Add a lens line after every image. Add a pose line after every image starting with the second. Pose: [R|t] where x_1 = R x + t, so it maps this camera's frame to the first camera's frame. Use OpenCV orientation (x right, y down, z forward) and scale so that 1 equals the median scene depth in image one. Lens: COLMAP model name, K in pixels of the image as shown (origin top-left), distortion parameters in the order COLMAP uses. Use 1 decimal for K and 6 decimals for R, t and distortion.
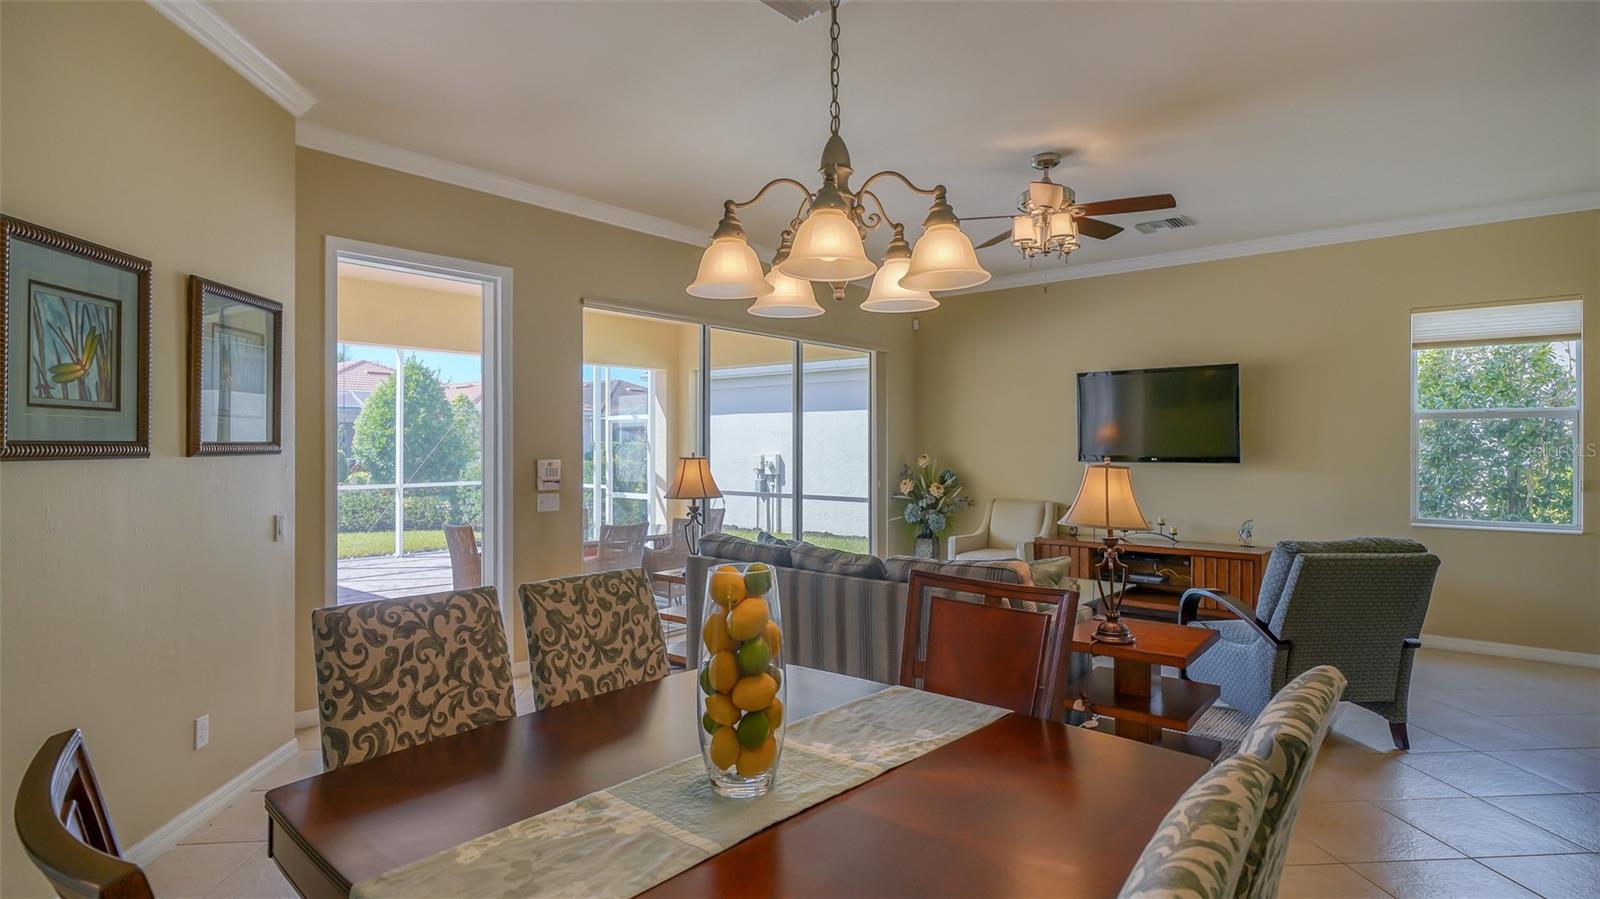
lens RADIAL K [[837.7, 0, 804.9], [0, 837.7, 442.4], [0, 0, 1]] dist [-0.030569, -0.001448]
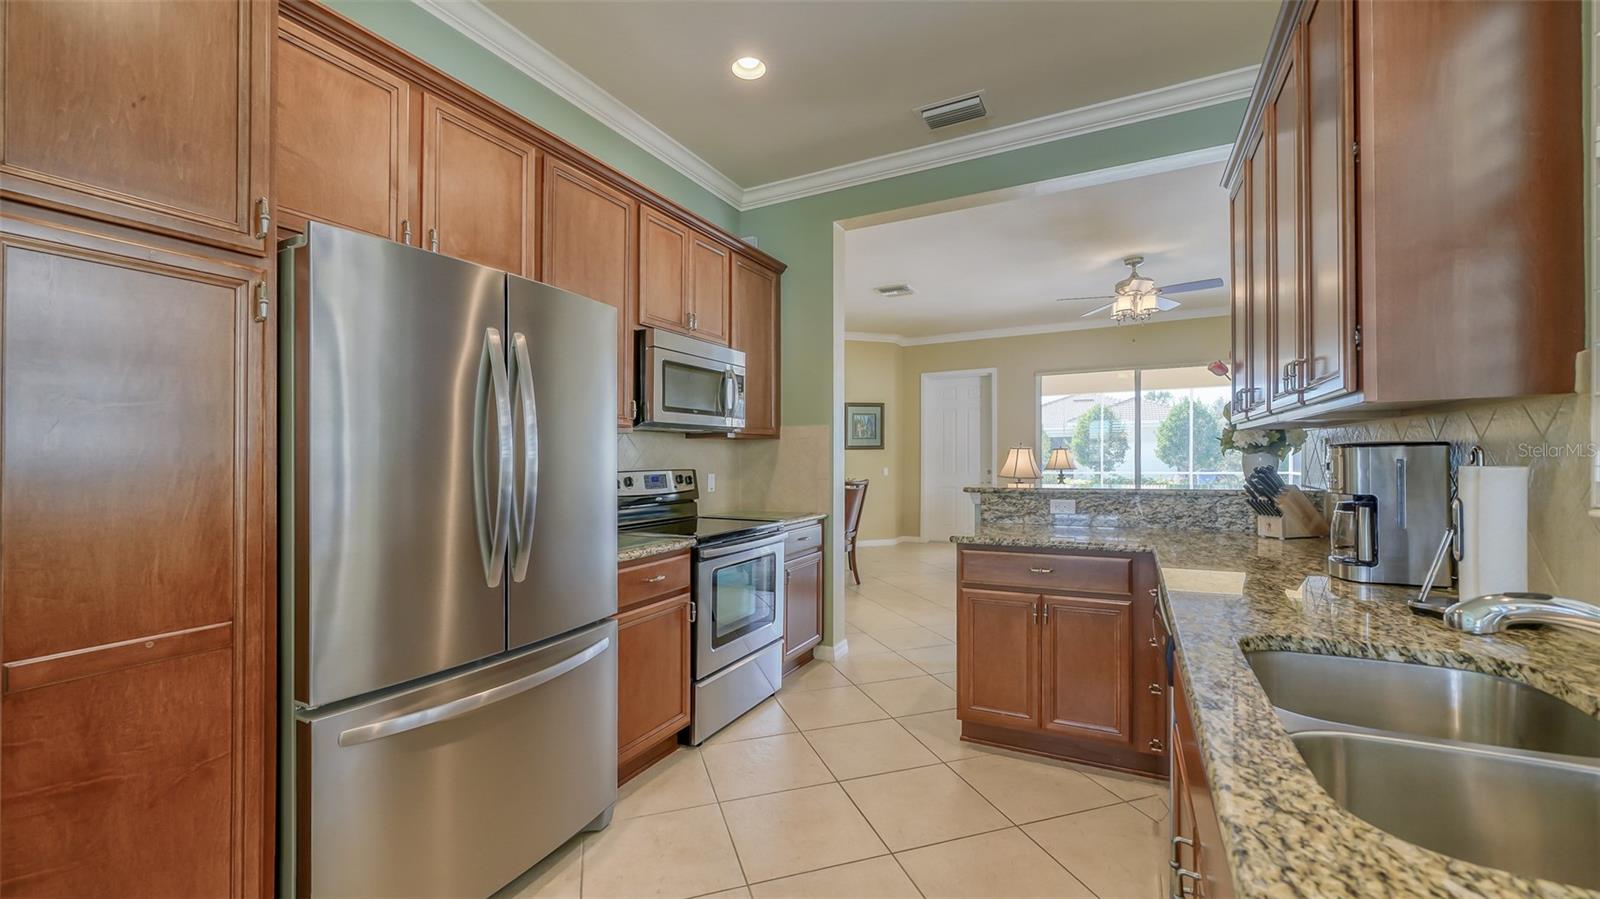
lens RADIAL K [[649.4, 0, 771.3], [0, 649.4, 455.6], [0, 0, 1]] dist [-0.003218, 0.001026]
pose [[0.177725, -0.007460, -0.984052, 1.238614], [0.016550, 0.999852, -0.004591, 0.029965], [0.983941, -0.015470, 0.177823, 0.064956]]
